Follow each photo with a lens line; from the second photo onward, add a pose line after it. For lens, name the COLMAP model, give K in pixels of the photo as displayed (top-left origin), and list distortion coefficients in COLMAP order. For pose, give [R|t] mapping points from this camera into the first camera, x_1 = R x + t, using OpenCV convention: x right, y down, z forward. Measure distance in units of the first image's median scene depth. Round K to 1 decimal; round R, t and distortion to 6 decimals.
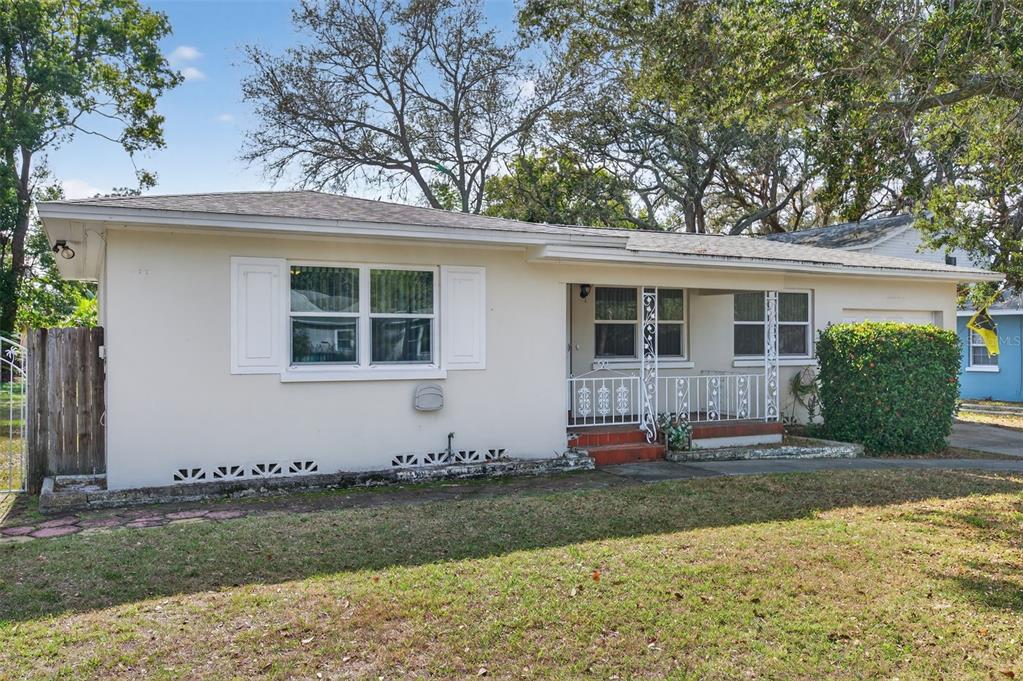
lens RADIAL K [[842.9, 0, 515.8], [0, 842.9, 346.8], [0, 0, 1]] dist [0.002326, -0.017340]
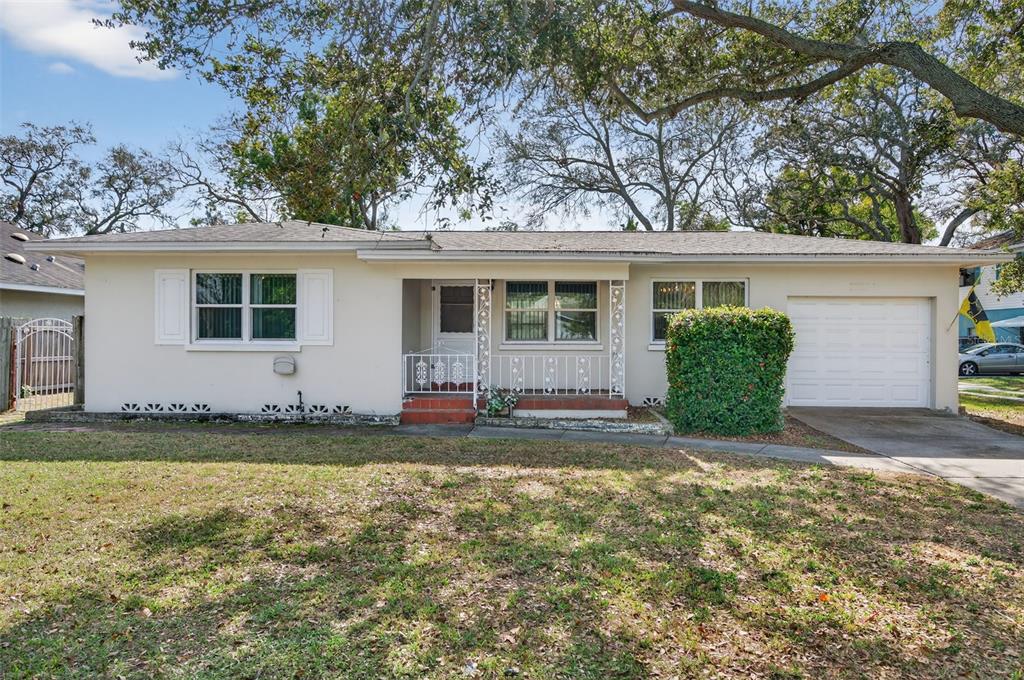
lens RADIAL K [[689.3, 0, 513.6], [0, 689.3, 338.9], [0, 0, 1]] dist [-0.005221, 0.006844]
pose [[0.883348, 0.007478, -0.468659, 0.566781], [-0.008735, 0.999962, -0.000509, 0.011295], [0.468637, 0.004543, 0.883379, 0.131112]]
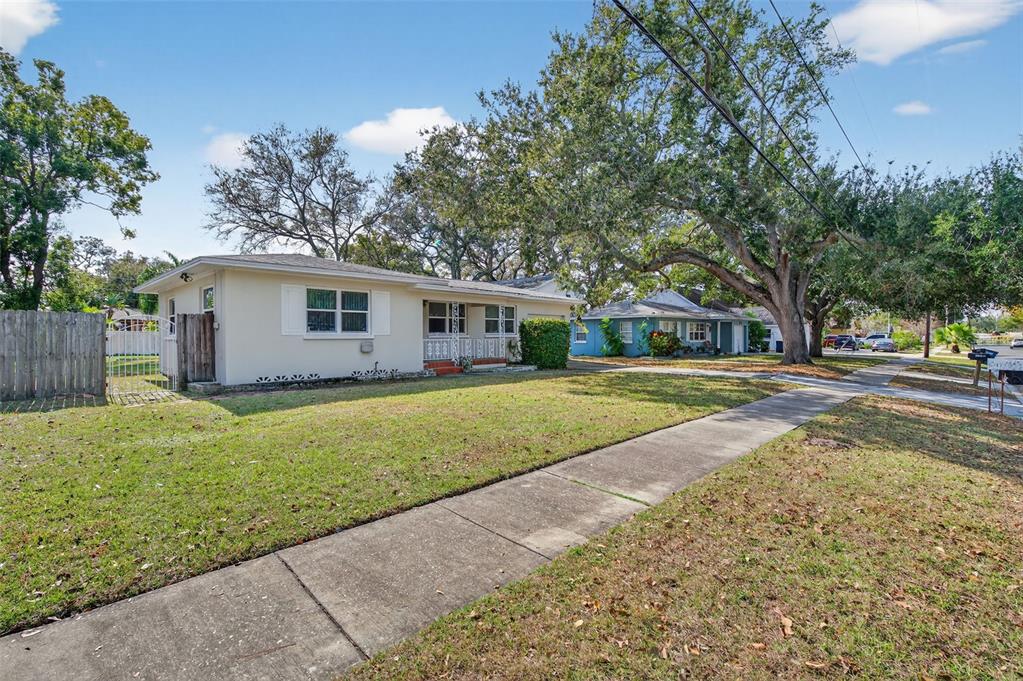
lens RADIAL K [[449.1, 0, 504.6], [0, 449.1, 340.5], [0, 0, 1]] dist [0.005123, -0.002891]
pose [[0.944551, -0.006875, 0.328294, -0.113803], [0.006026, 0.999975, 0.003603, 0.030459], [-0.328311, -0.001425, 0.944569, -0.228065]]
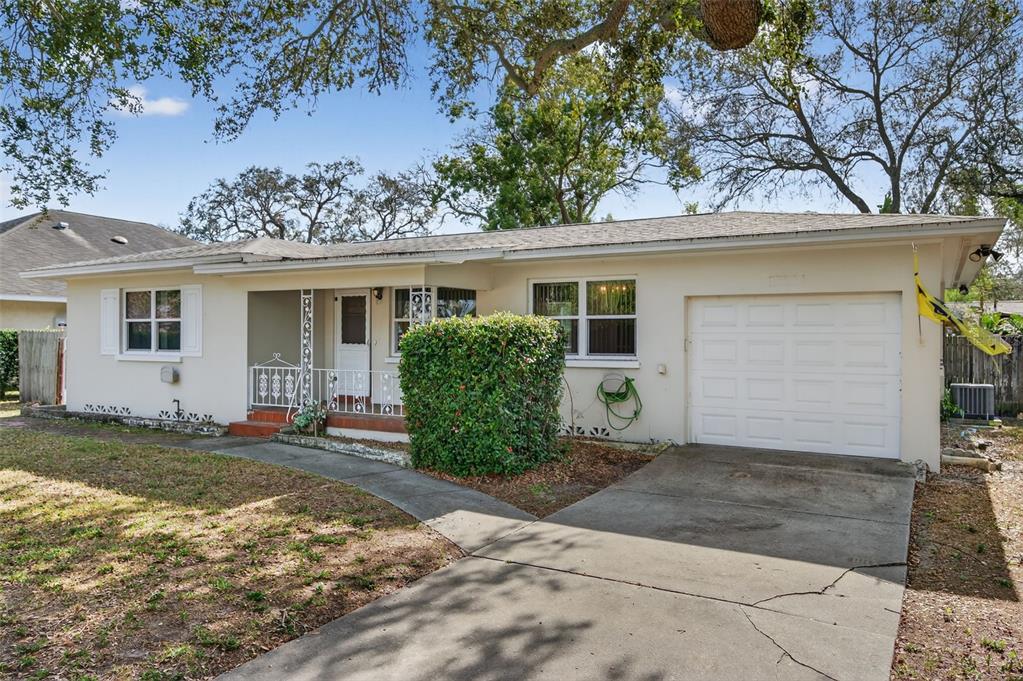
lens RADIAL K [[739.9, 0, 517.0], [0, 739.9, 339.0], [0, 0, 1]] dist [-0.026843, 0.002283]
pose [[0.563962, 0.000840, -0.825800, 0.992284], [-0.011795, 0.999906, -0.007039, -0.000342], [0.825717, 0.013710, 0.563919, 0.576856]]
